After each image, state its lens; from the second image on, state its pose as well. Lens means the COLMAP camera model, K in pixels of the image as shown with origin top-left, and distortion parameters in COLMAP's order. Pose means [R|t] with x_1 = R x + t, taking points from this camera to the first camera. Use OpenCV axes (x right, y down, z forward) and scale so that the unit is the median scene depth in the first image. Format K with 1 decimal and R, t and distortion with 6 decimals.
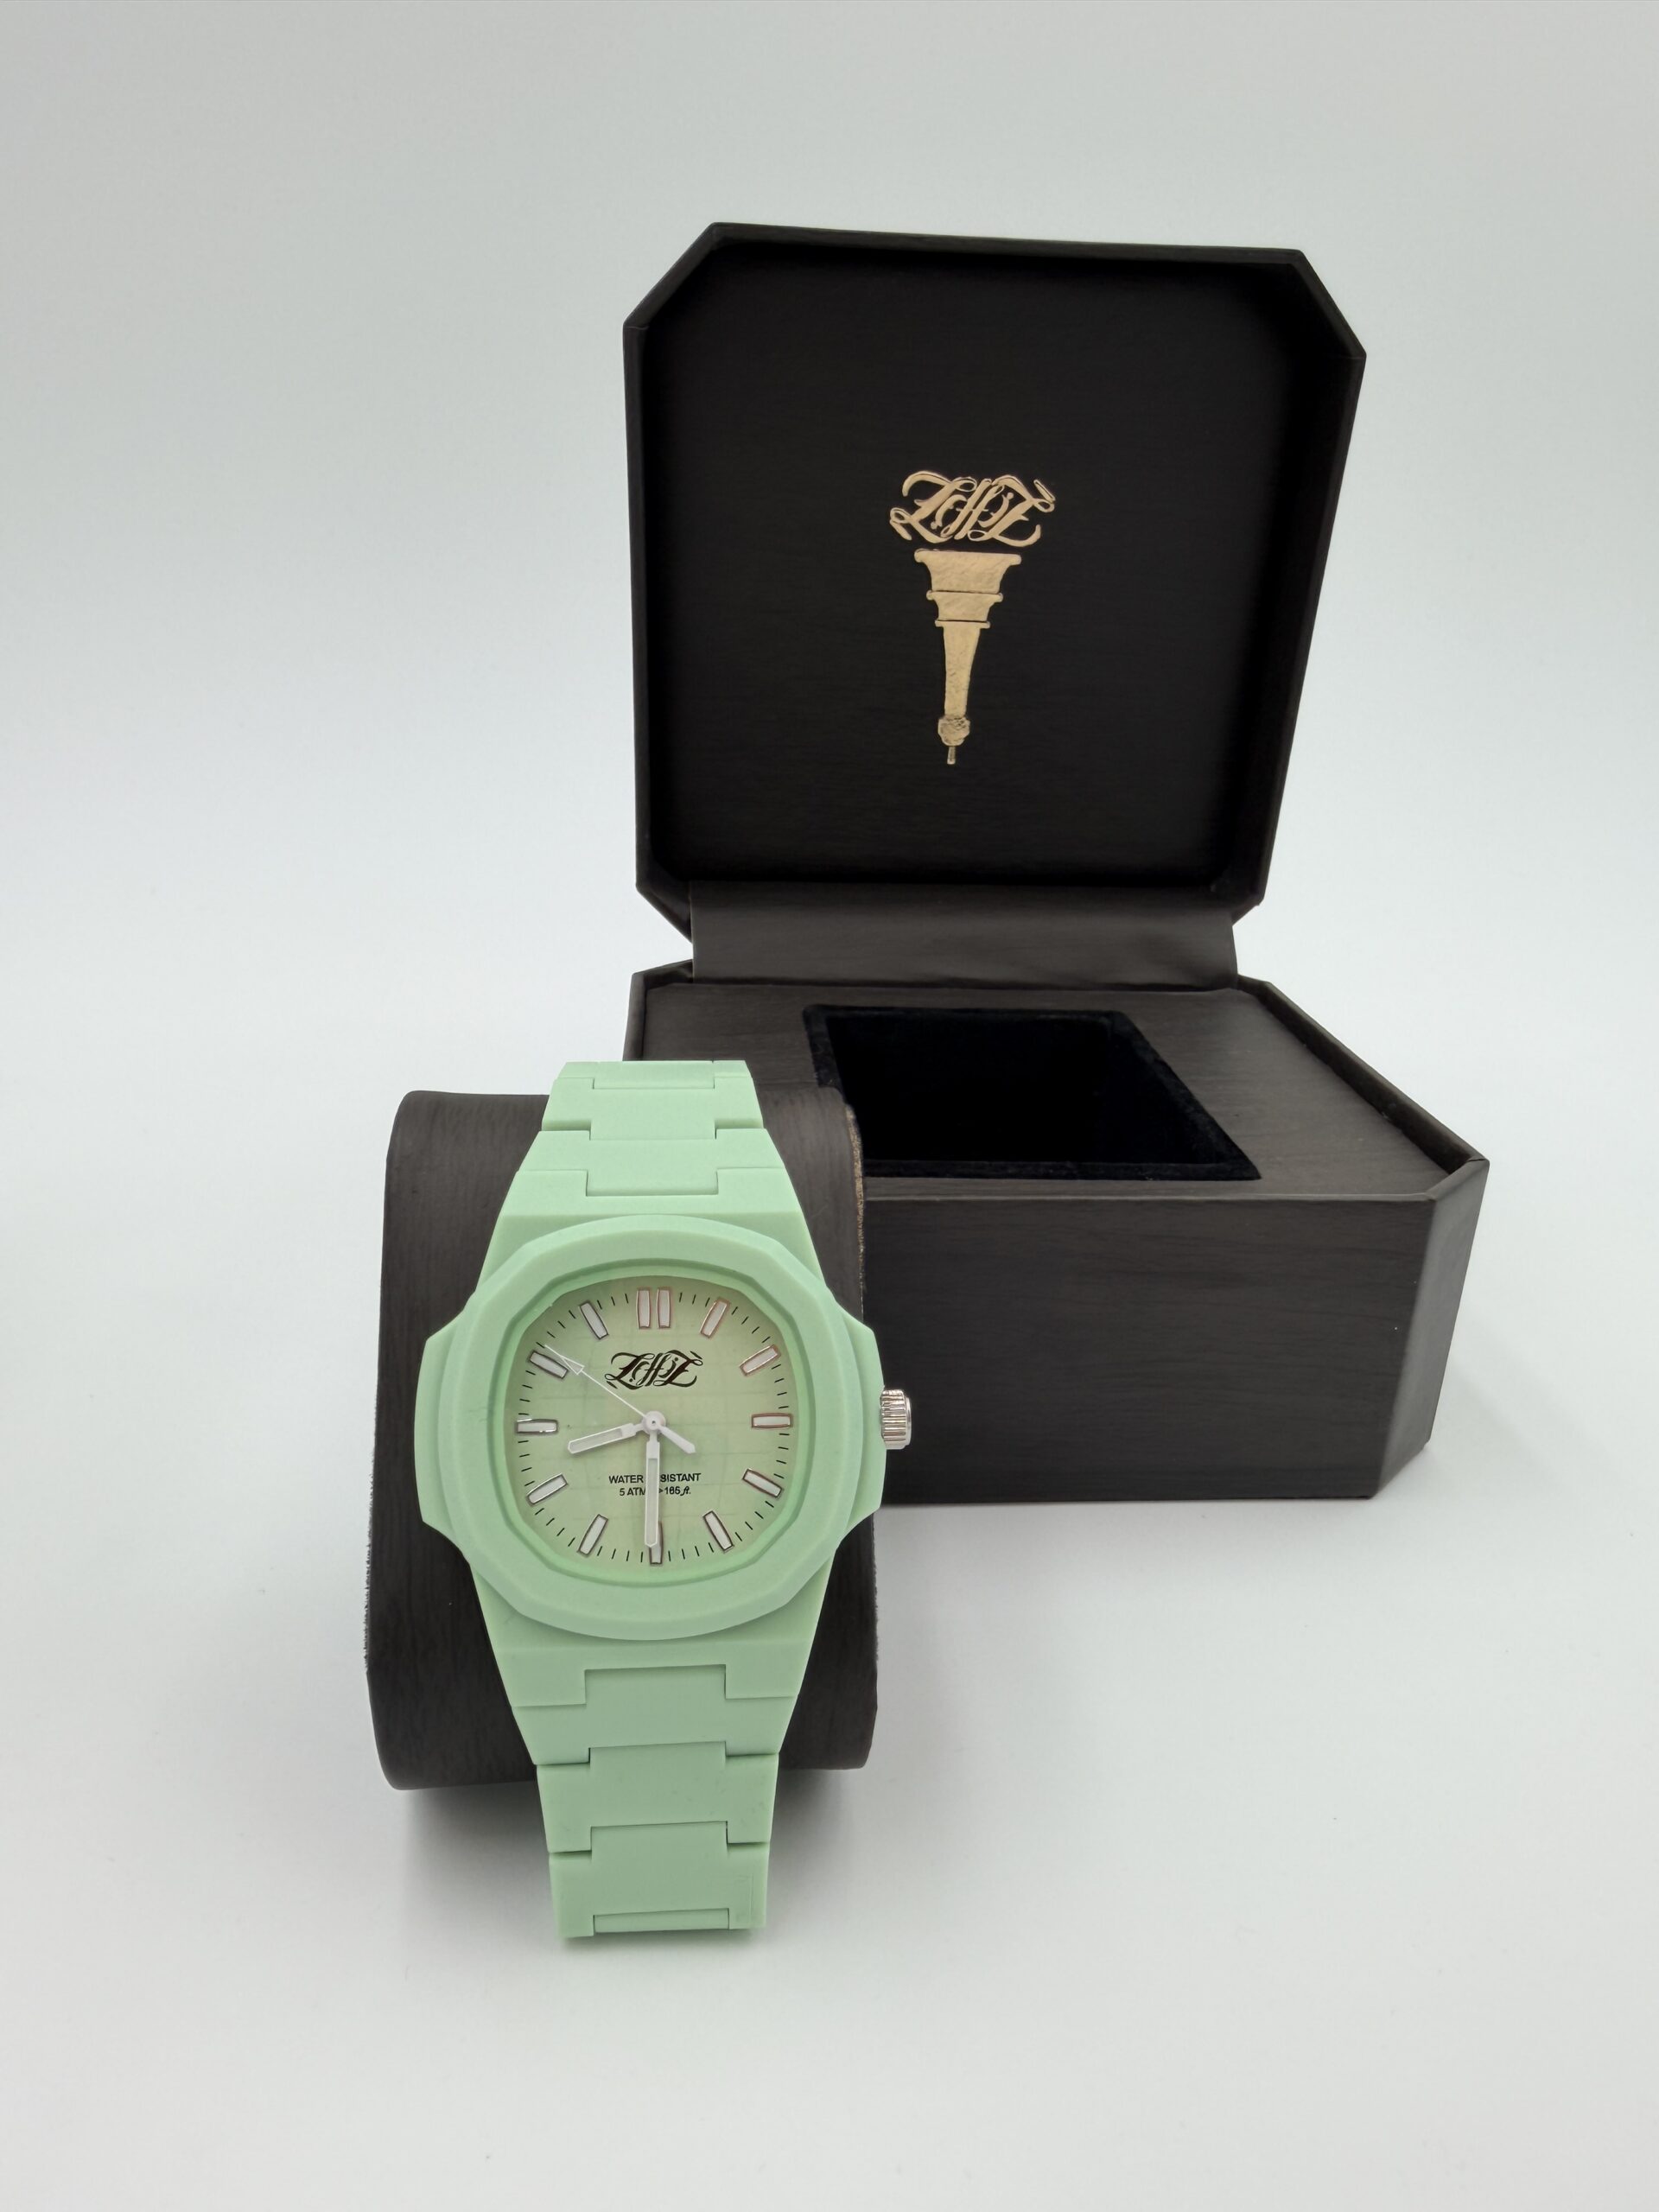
lens RADIAL K [[1613.8, 0, 824.1], [0, 1613.8, 1235.3], [0, 0, 1]] dist [-0.019997, 0.016001]
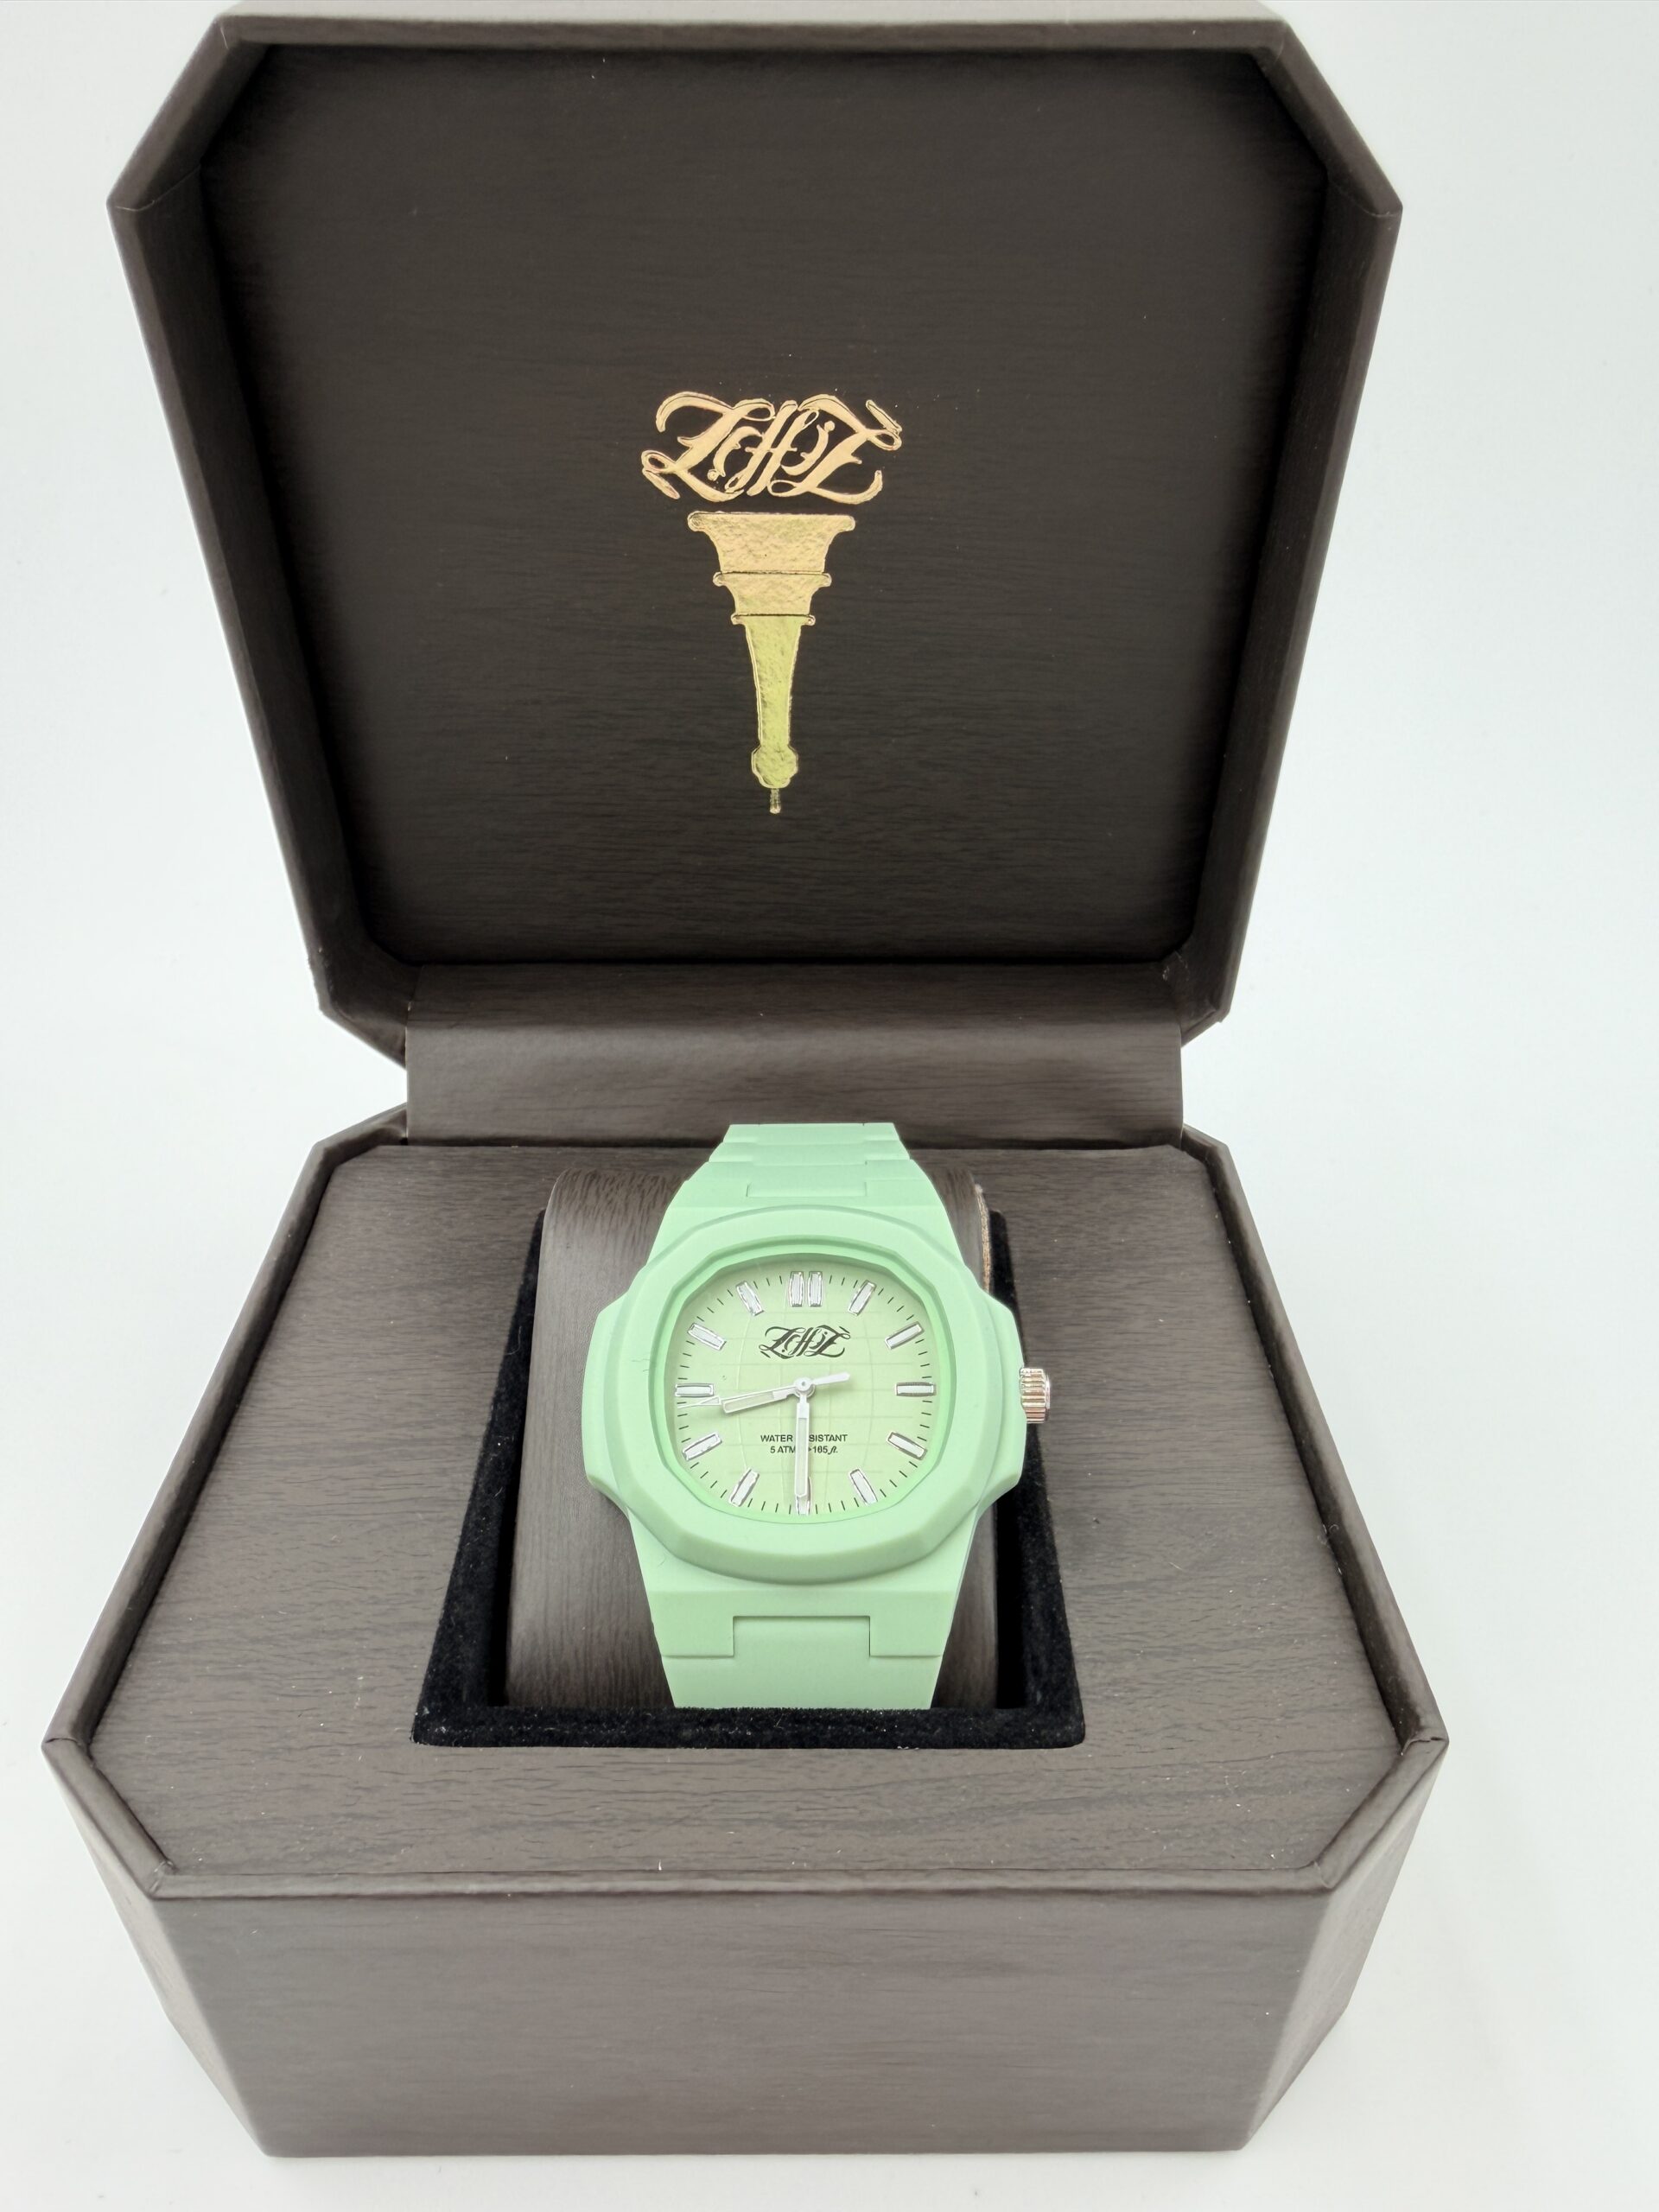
lens RADIAL K [[1613.8, 0, 834.2], [0, 1613.8, 1229.0], [0, 0, 1]] dist [-0.019997, 0.016001]
pose [[0.997827, 0.016605, -0.063766, 0.161747], [-0.002598, 0.976890, 0.213725, -0.285737], [0.065841, -0.213095, 0.974811, 0.318133]]
